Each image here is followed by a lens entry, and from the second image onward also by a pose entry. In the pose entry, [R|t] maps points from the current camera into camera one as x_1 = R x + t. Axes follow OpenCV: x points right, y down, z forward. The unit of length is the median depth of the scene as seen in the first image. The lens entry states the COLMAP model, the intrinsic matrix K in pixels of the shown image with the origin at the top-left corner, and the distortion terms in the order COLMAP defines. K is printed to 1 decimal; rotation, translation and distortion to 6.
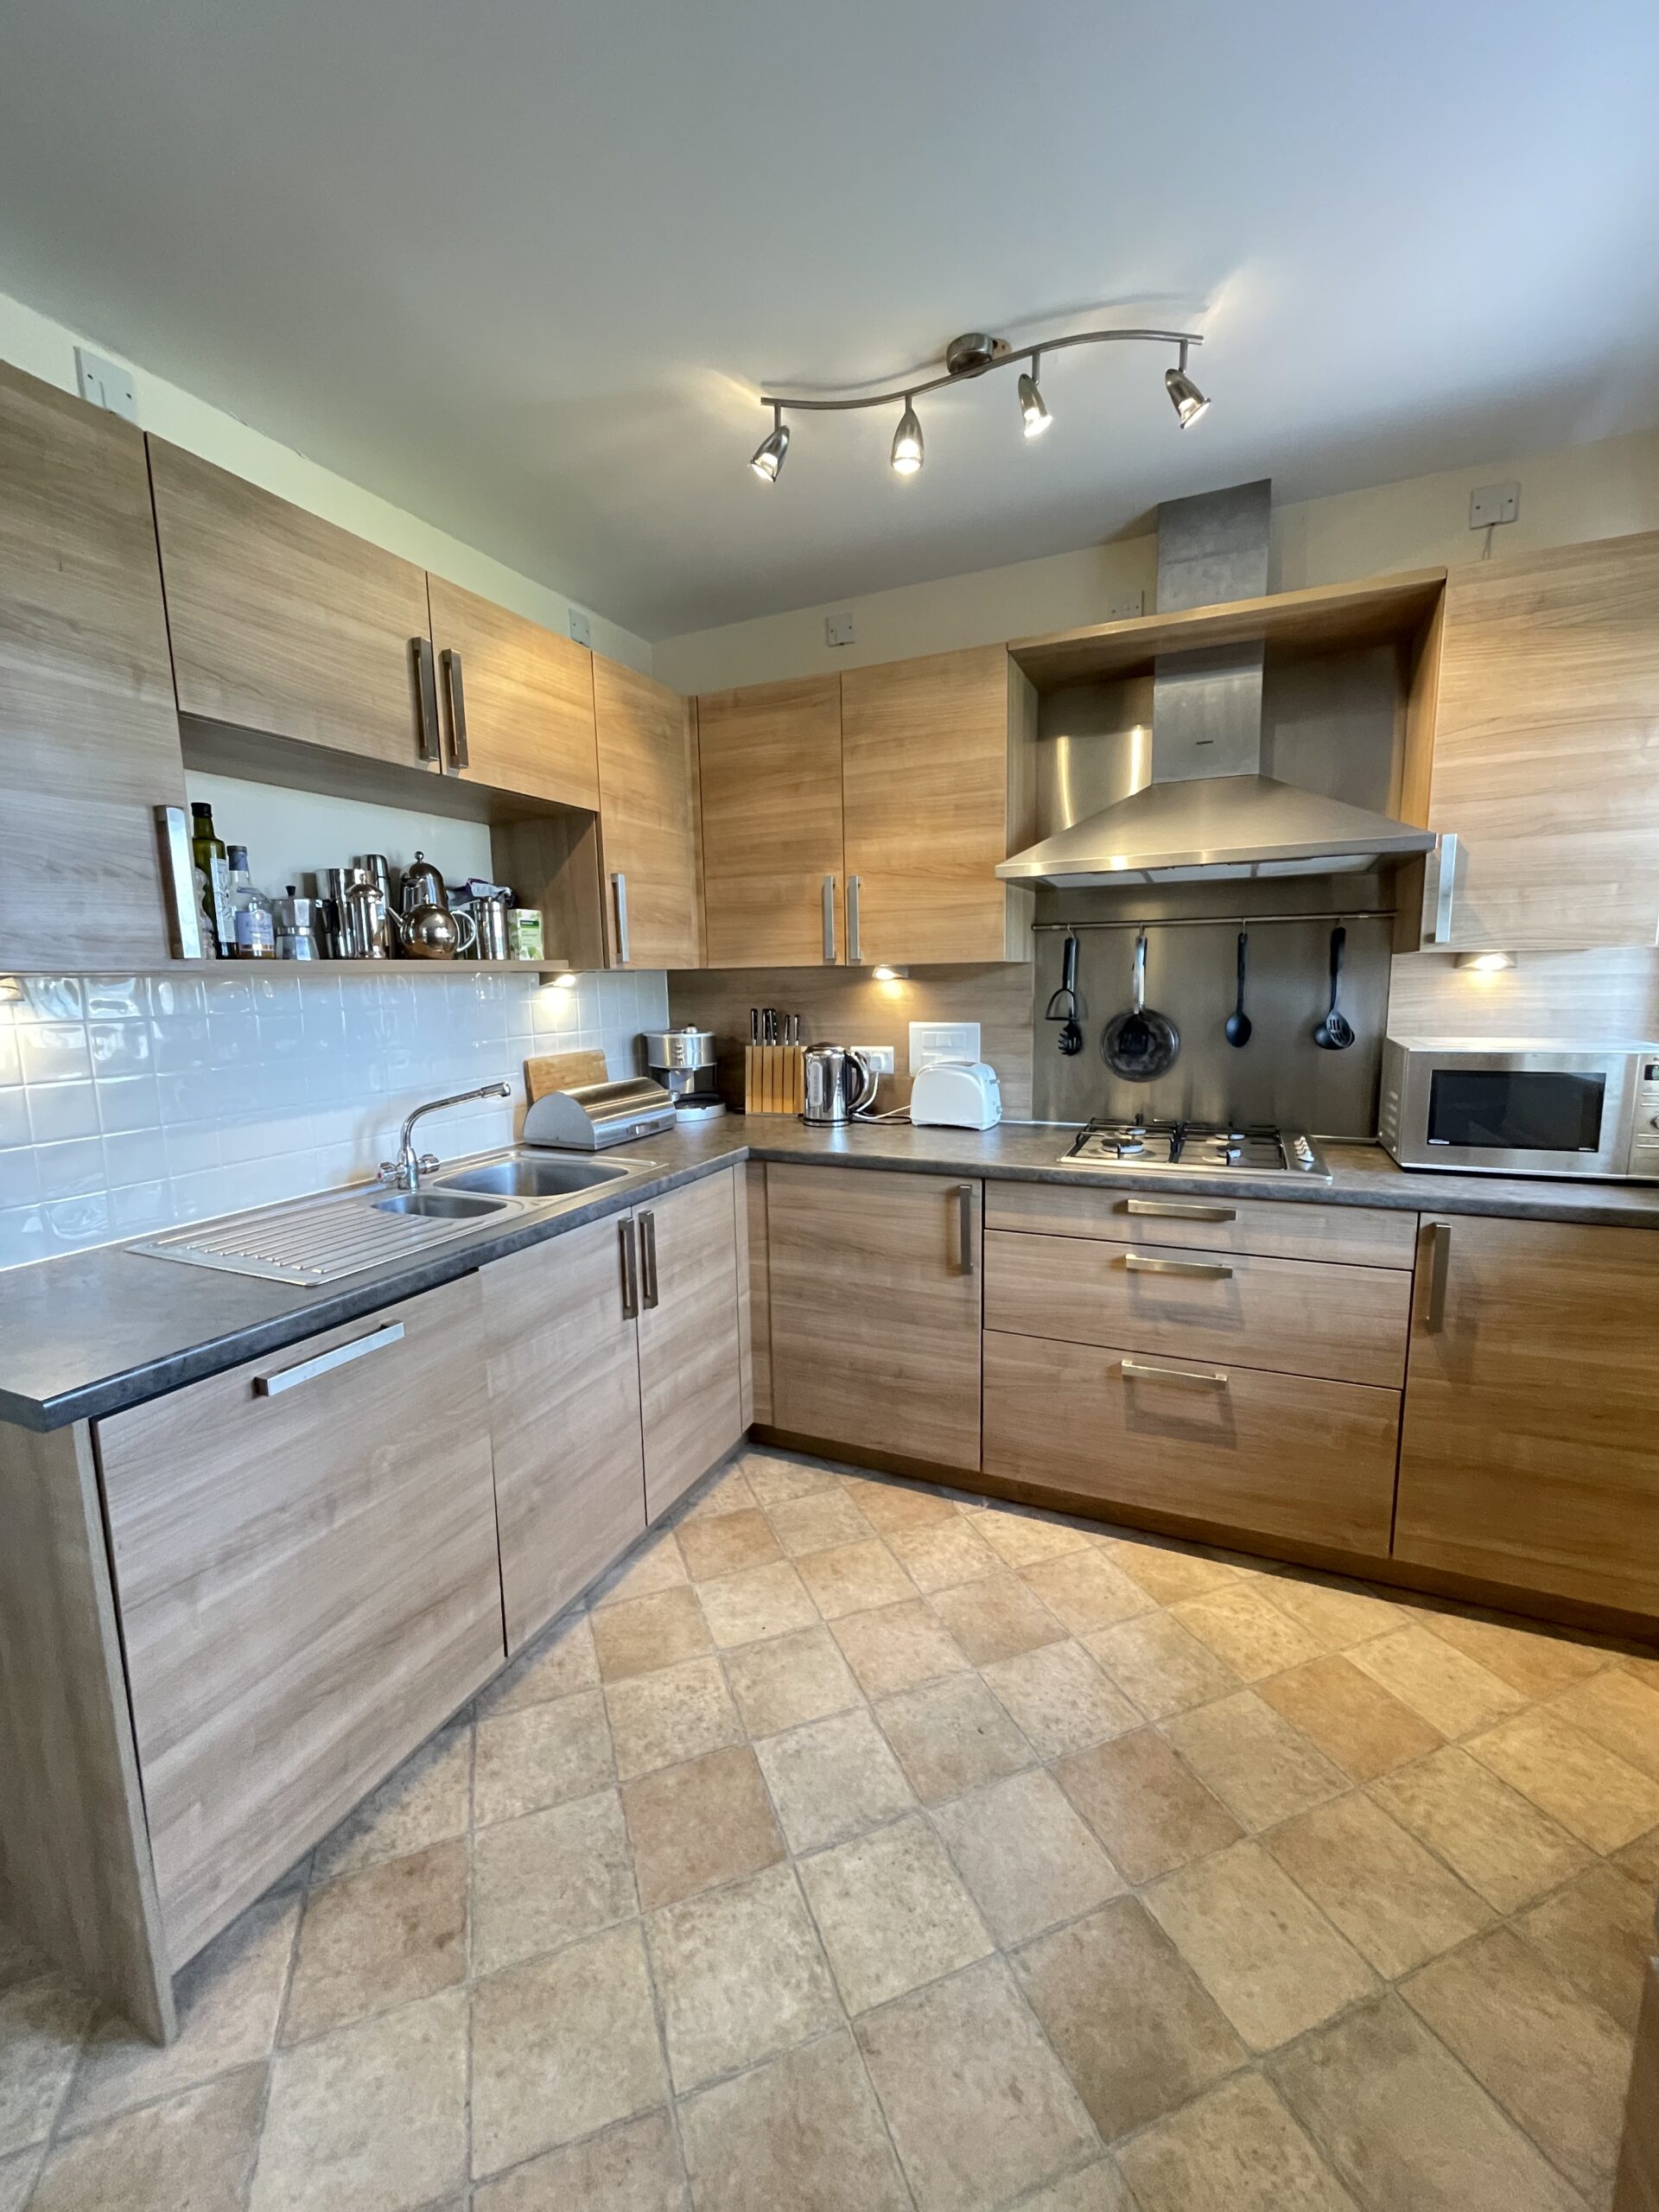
lens RADIAL K [[888.4, 0, 829.6], [0, 888.4, 1103.7], [0, 0, 1]] dist [-0.002297, -0.001108]
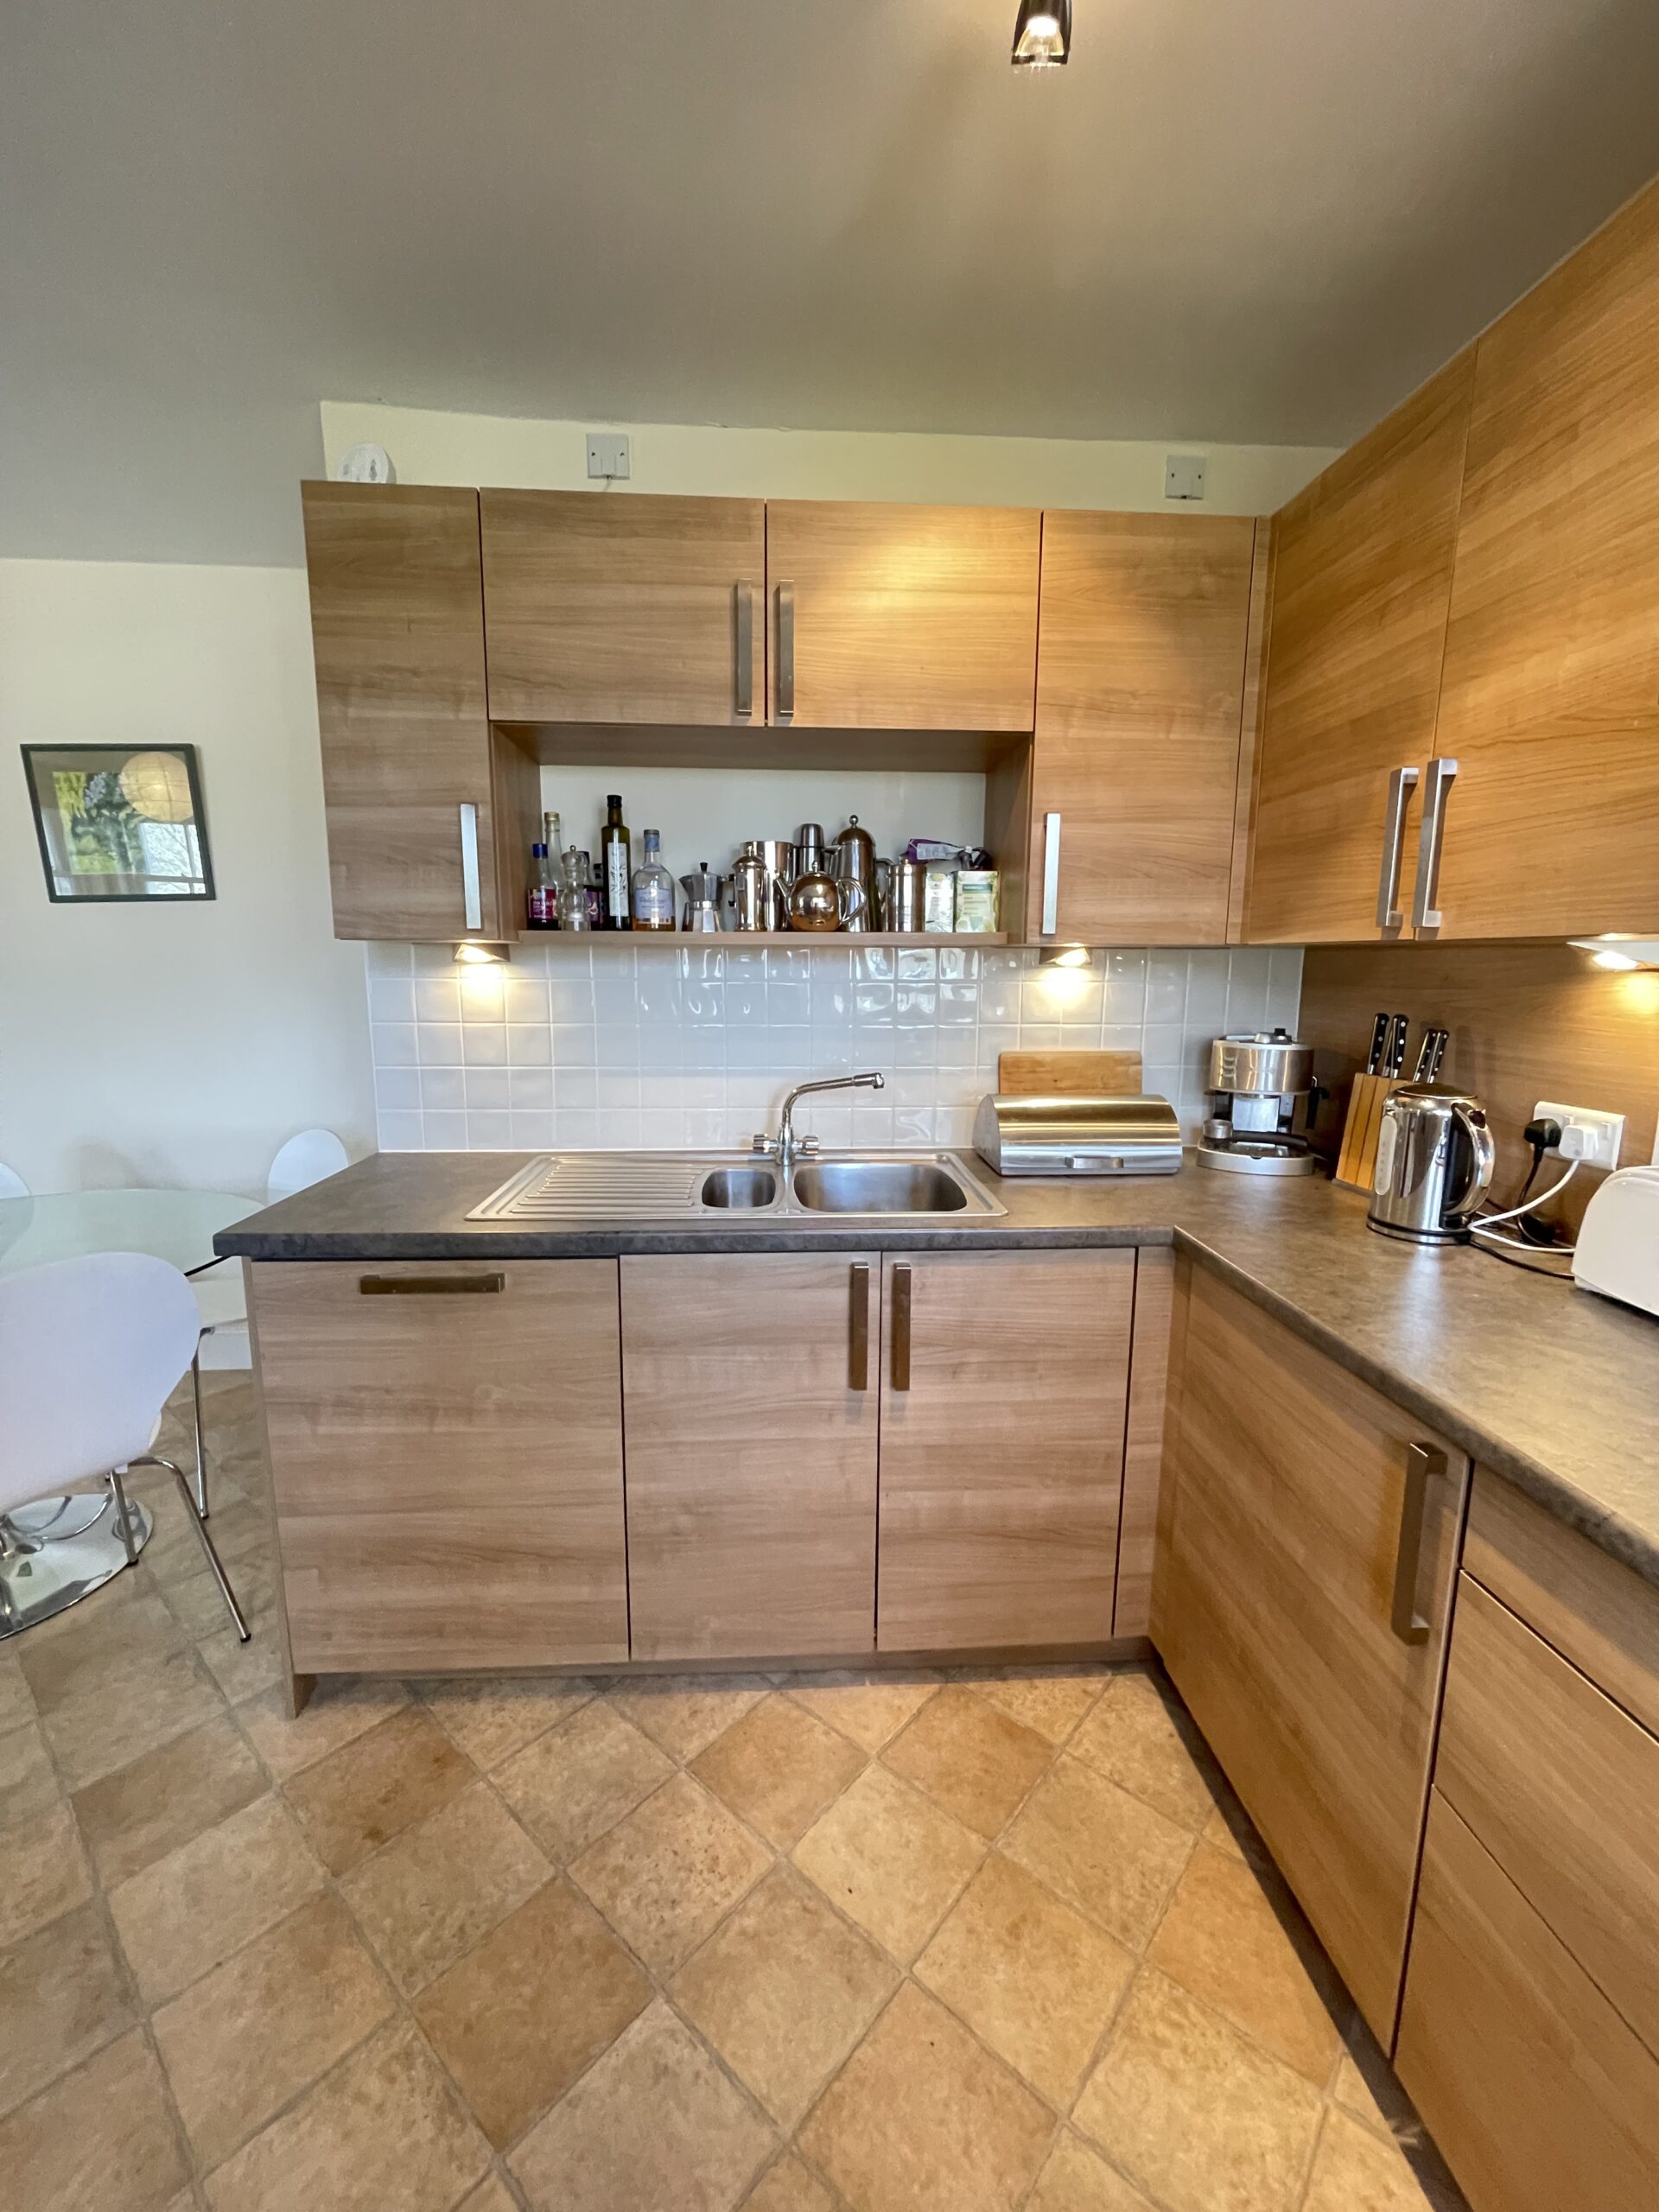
lens RADIAL K [[888.4, 0, 823.7], [0, 888.4, 1103.5], [0, 0, 1]] dist [-0.002297, -0.001108]
pose [[0.466871, 0.162499, -0.869267, 0.404007], [-0.141825, 0.984007, 0.107776, -0.087283], [0.872879, 0.072966, 0.482451, 0.577092]]
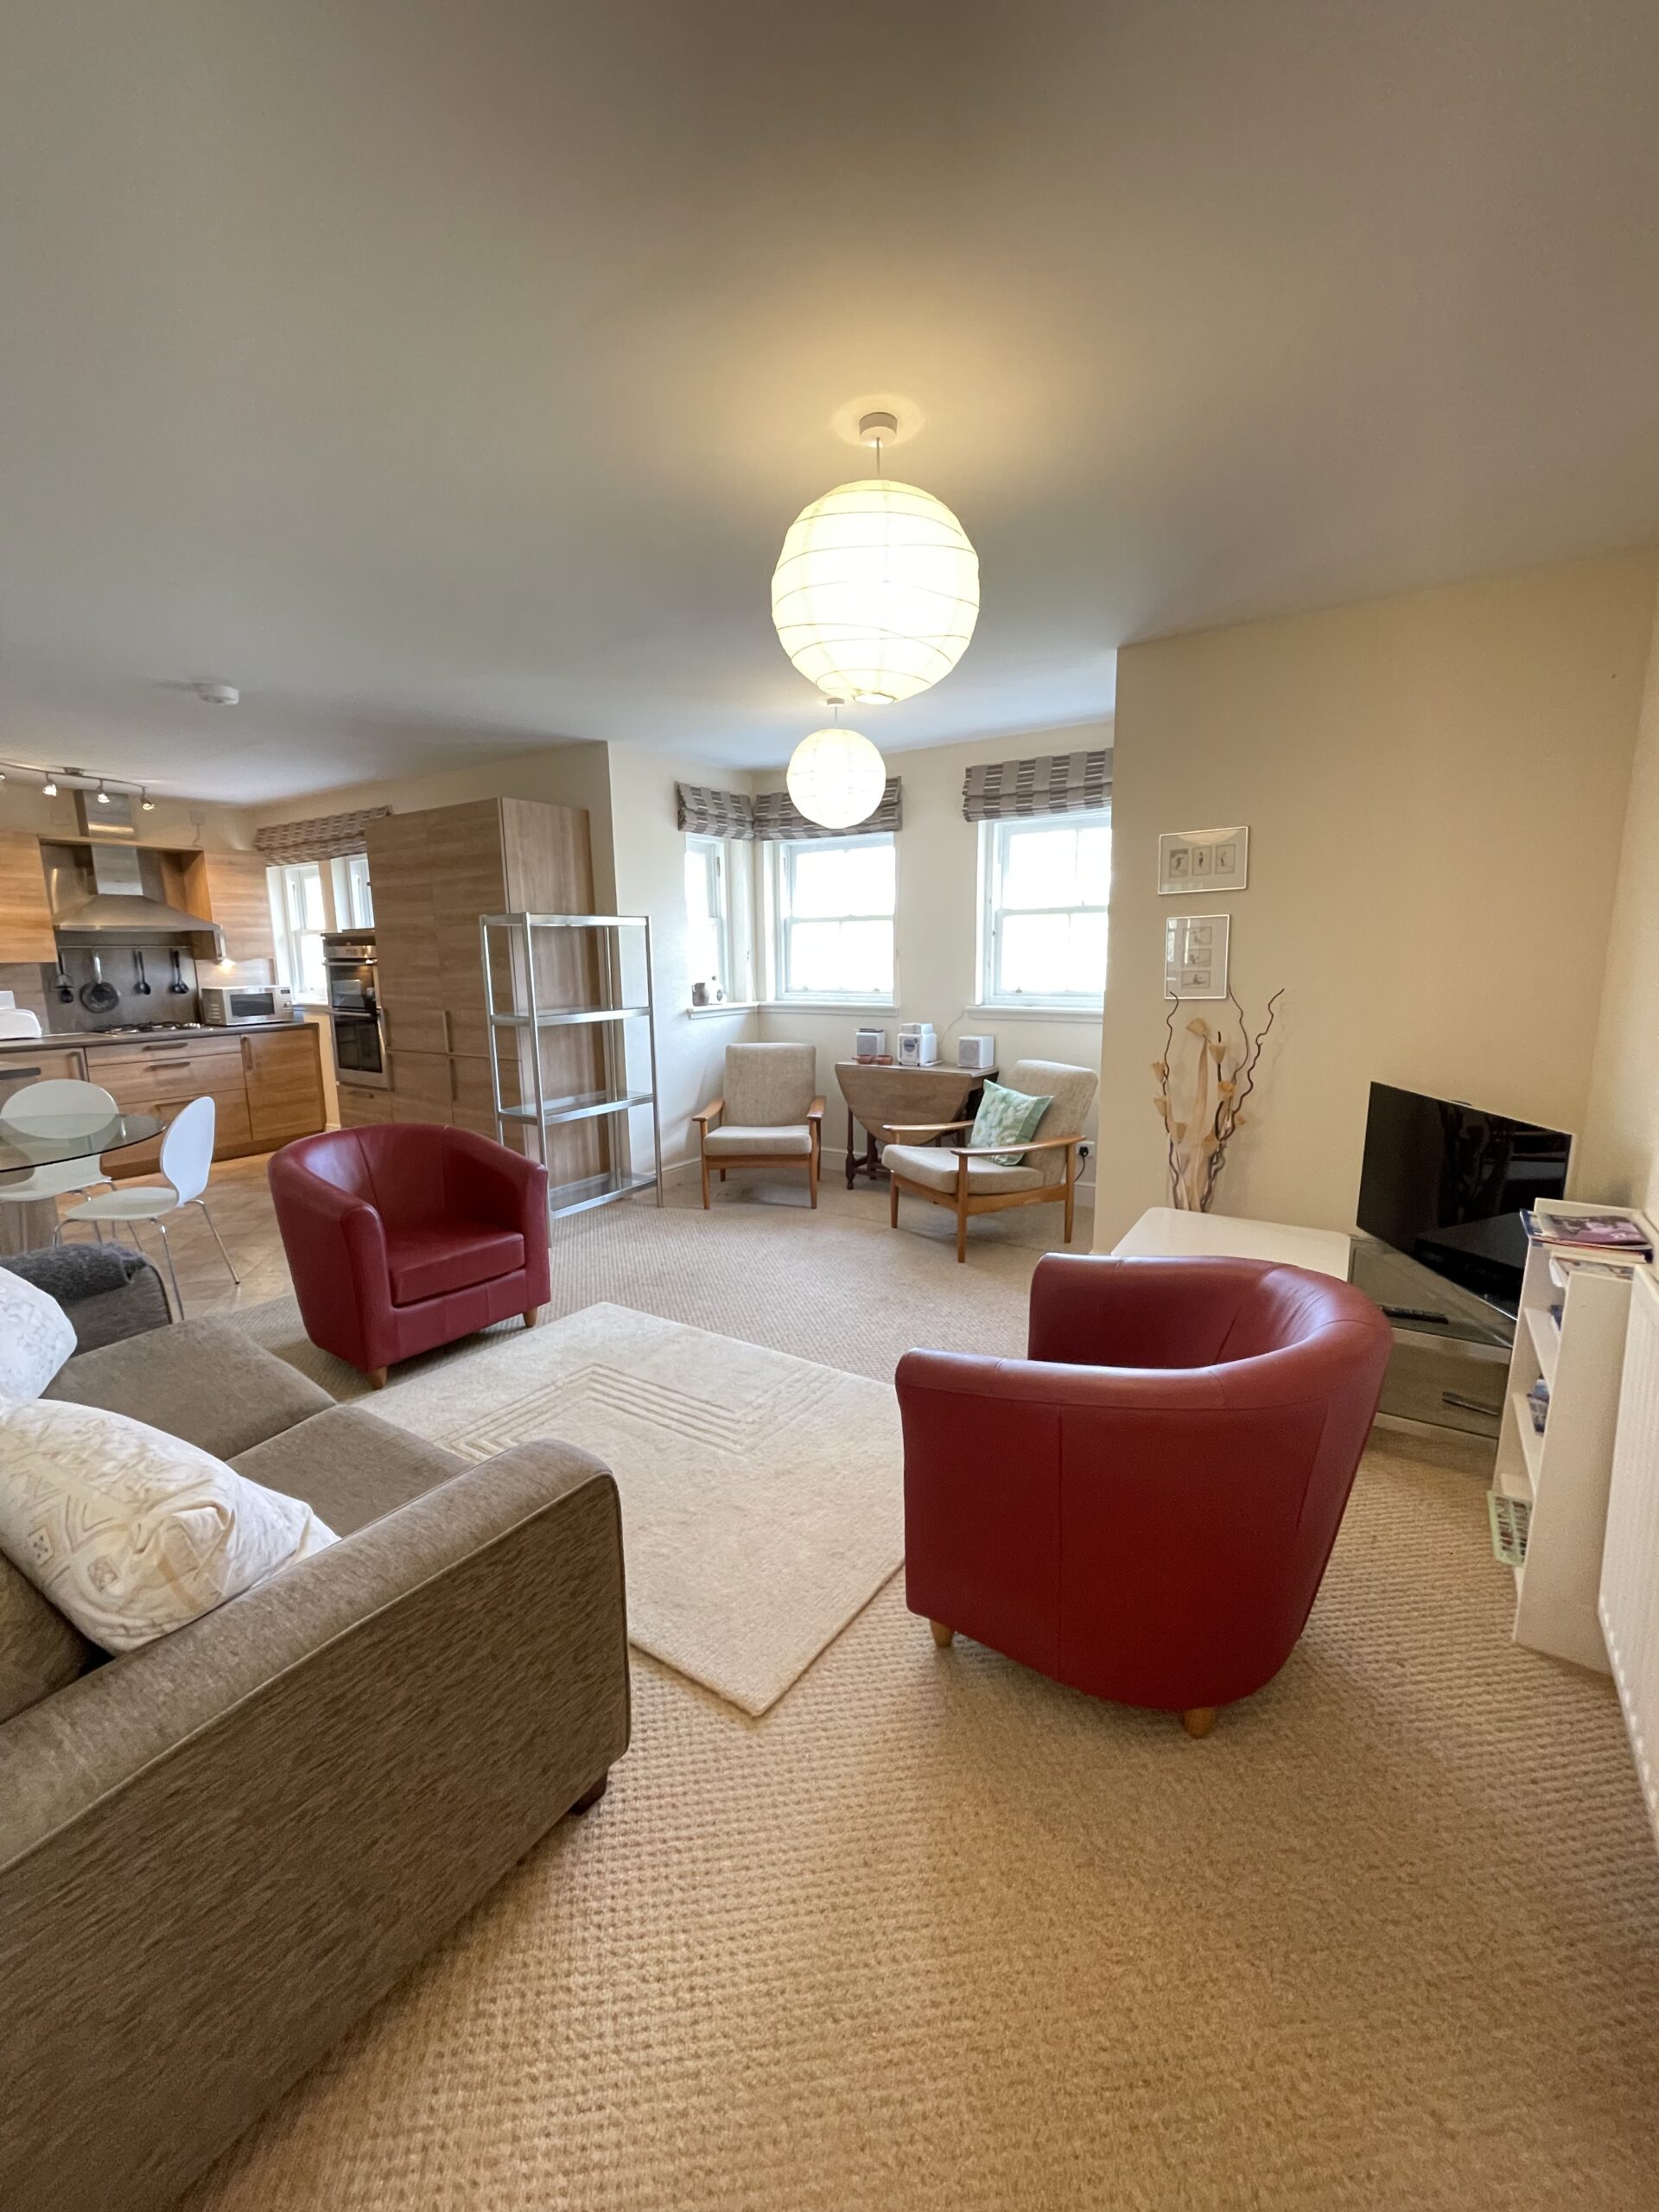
lens RADIAL K [[888.4, 0, 818.0], [0, 888.4, 1105.2], [0, 0, 1]] dist [-0.002297, -0.001108]
pose [[0.163381, -0.152315, 0.974734, -2.210565], [0.152718, 0.980005, 0.127541, 0.272930], [-0.974671, 0.128021, 0.183375, -1.670513]]
